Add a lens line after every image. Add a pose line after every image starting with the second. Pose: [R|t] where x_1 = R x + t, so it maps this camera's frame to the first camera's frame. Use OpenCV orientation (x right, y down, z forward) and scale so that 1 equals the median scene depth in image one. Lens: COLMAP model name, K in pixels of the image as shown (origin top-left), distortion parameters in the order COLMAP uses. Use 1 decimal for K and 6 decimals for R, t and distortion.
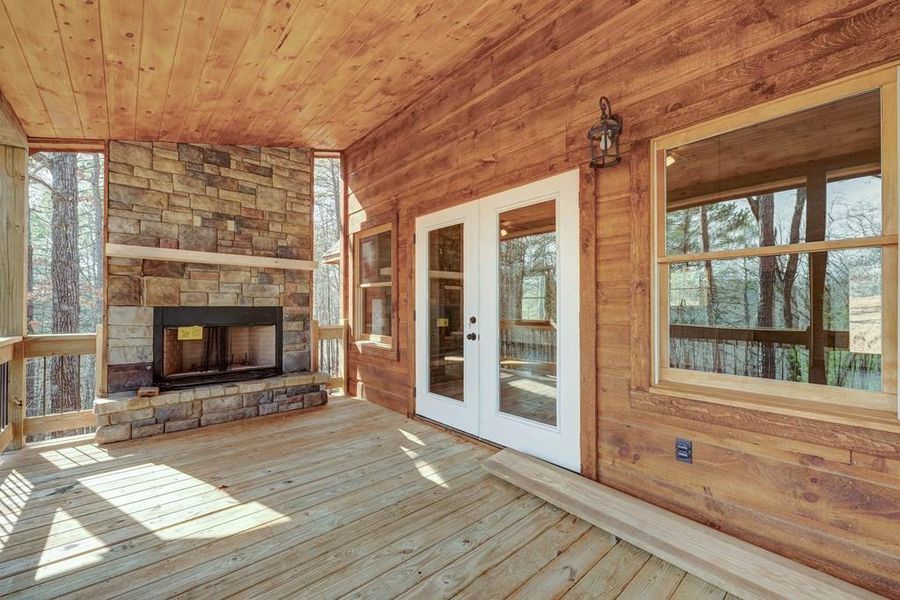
lens RADIAL K [[366.7, 0, 455.4], [0, 366.7, 305.6], [0, 0, 1]] dist [0.001820, -0.001123]
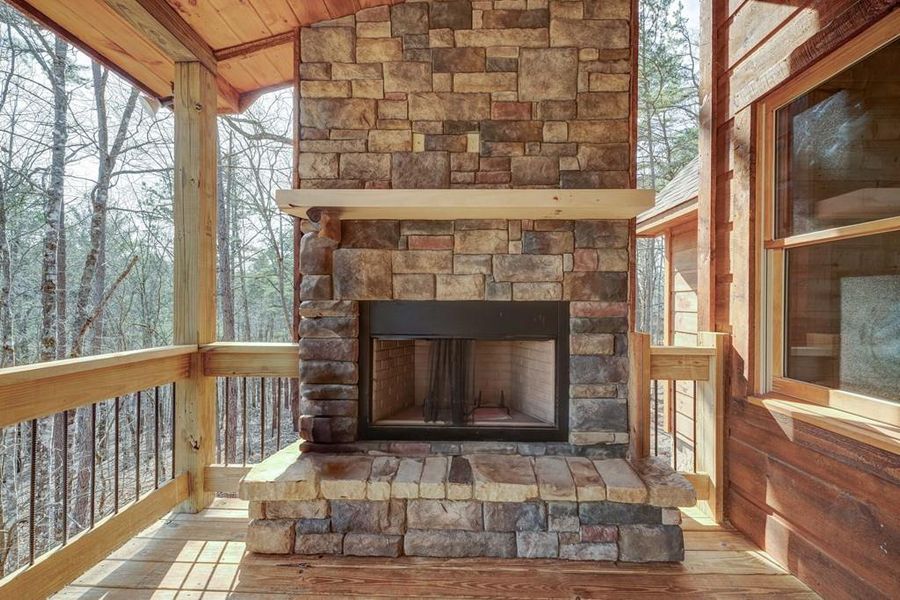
lens RADIAL K [[366.7, 0, 451.7], [0, 366.7, 302.6], [0, 0, 1]] dist [0.001820, -0.001123]
pose [[0.730895, 0.003108, -0.682482, -0.279662], [-0.001100, 0.999994, 0.003375, 0.003184], [0.682489, -0.001716, 0.730894, 0.594135]]
